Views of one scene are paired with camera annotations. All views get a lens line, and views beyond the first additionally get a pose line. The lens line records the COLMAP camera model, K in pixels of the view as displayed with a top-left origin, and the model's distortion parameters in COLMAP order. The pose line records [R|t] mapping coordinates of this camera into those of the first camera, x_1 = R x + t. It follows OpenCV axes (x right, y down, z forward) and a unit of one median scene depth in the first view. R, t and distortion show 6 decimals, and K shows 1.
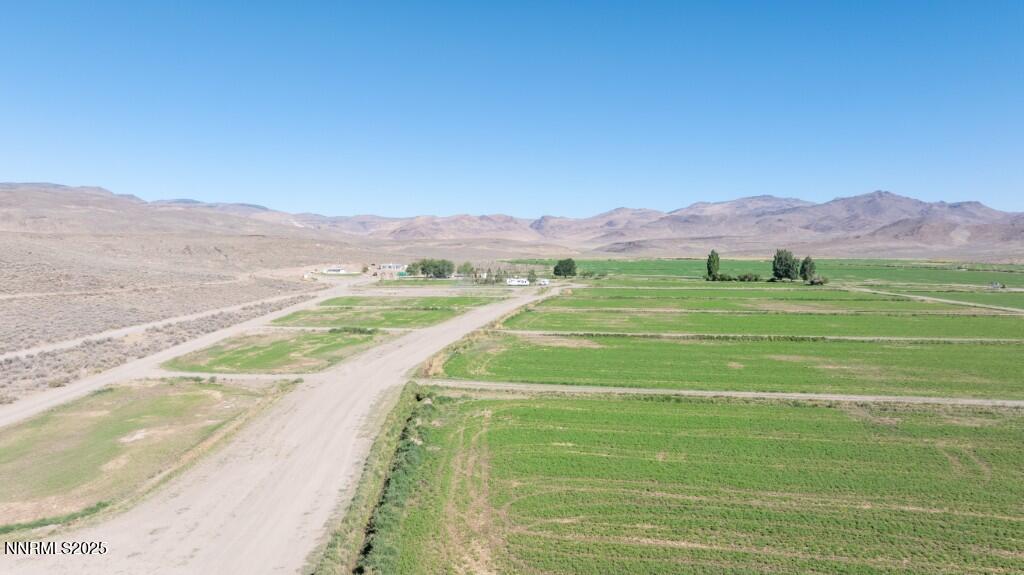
lens RADIAL K [[722.3, 0, 518.1], [0, 722.3, 283.6], [0, 0, 1]] dist [-0.038677, 0.039384]
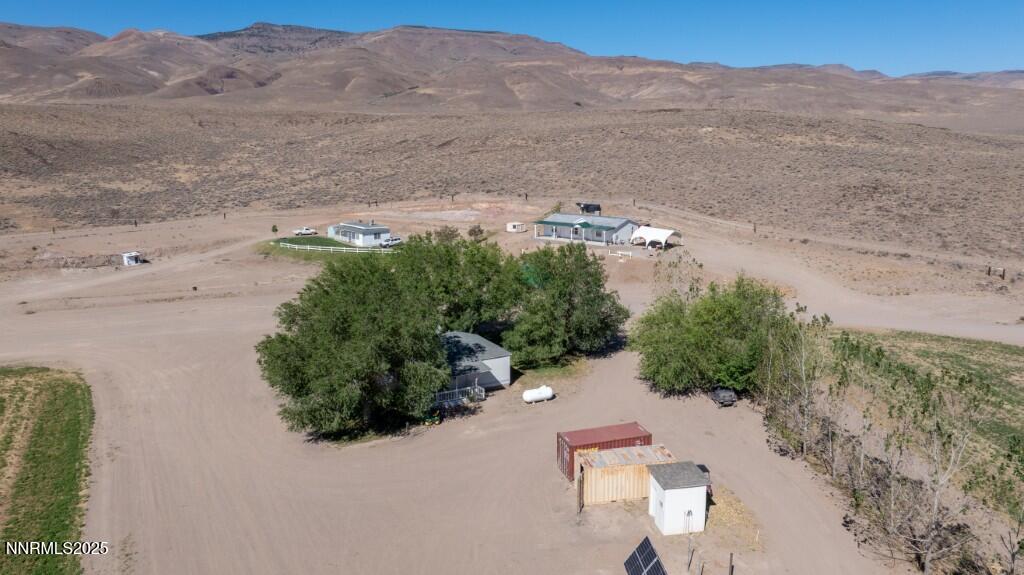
lens RADIAL K [[722.3, 0, 515.6], [0, 722.3, 283.1], [0, 0, 1]] dist [-0.038677, 0.039384]
pose [[0.568628, 0.163492, -0.806184, 0.000392], [-0.028467, 0.983374, 0.179347, -0.003903], [0.822102, -0.079032, 0.563828, 0.066647]]
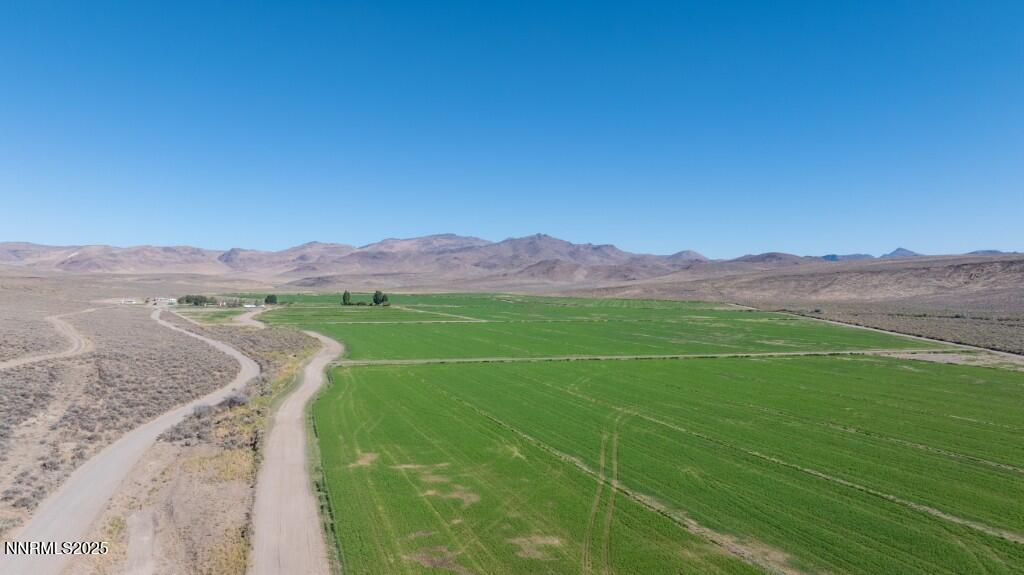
lens RADIAL K [[722.3, 0, 514.9], [0, 722.3, 286.6], [0, 0, 1]] dist [-0.038677, 0.039384]
pose [[0.916243, 0.002545, 0.400614, -0.007270], [0.013952, 0.999171, -0.038256, 0.001793], [-0.400379, 0.040641, 0.915448, -0.068487]]
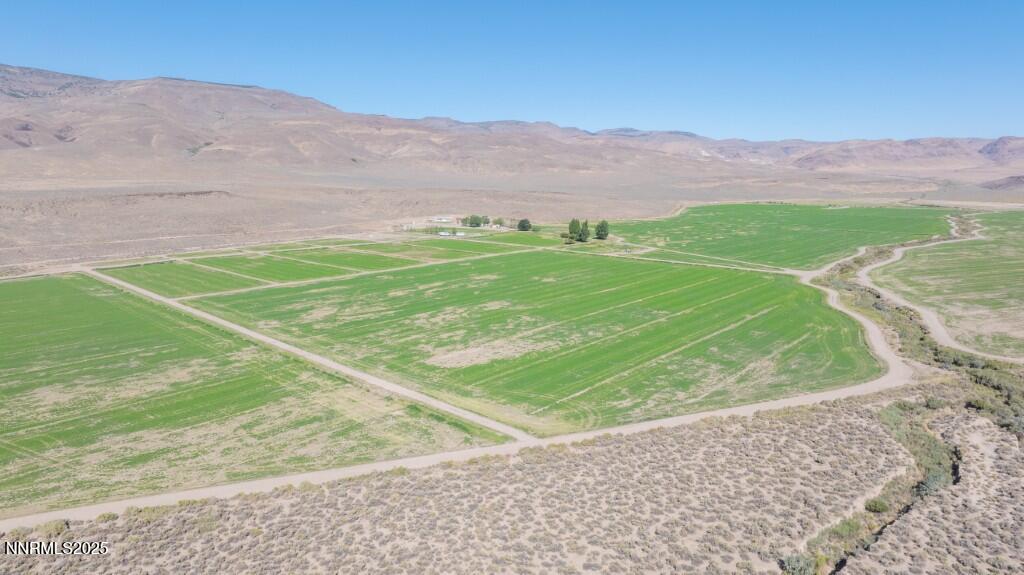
lens RADIAL K [[722.3, 0, 517.2], [0, 722.3, 280.5], [0, 0, 1]] dist [-0.038677, 0.039384]
pose [[0.823609, 0.084117, -0.560885, 0.068628], [-0.026704, 0.993595, 0.109799, -0.005216], [0.566529, -0.075453, 0.820580, -0.028009]]
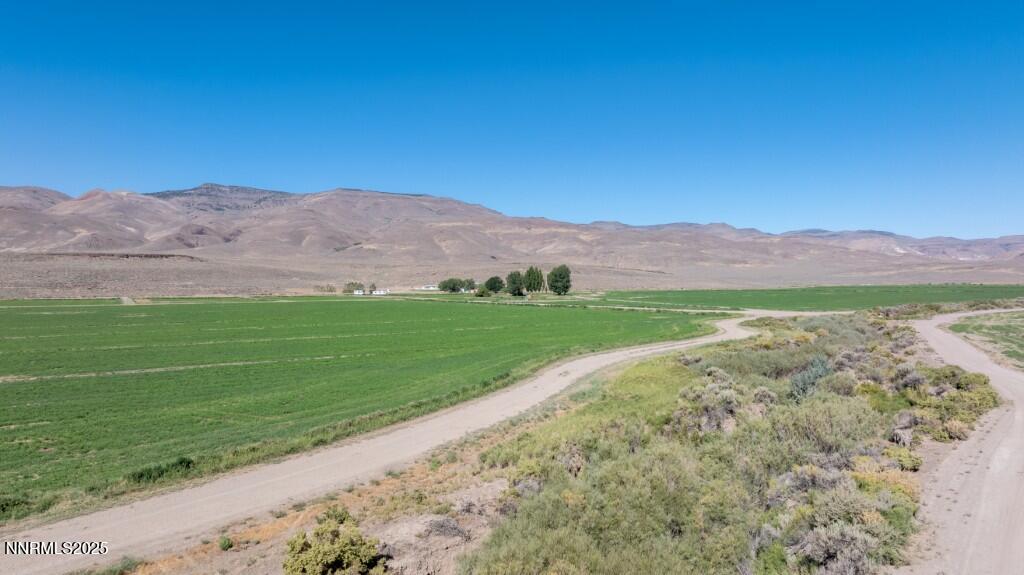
lens RADIAL K [[722.3, 0, 516.6], [0, 722.3, 287.9], [0, 0, 1]] dist [-0.038677, 0.039384]
pose [[0.654813, 0.000437, -0.755791, 0.066392], [-0.026292, 0.999408, -0.022201, 0.000541], [0.755334, 0.034408, 0.654437, 0.017063]]
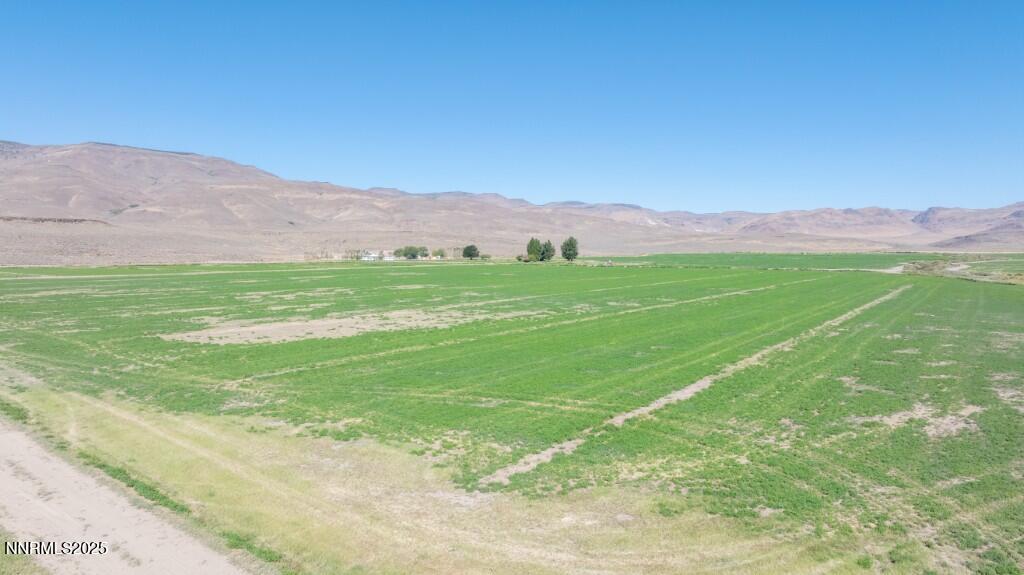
lens RADIAL K [[722.3, 0, 515.7], [0, 722.3, 284.5], [0, 0, 1]] dist [-0.038677, 0.039384]
pose [[0.861384, 0.023983, -0.507389, 0.056586], [-0.021211, 0.999712, 0.011244, 0.001492], [0.507512, 0.001076, 0.861644, -0.009480]]
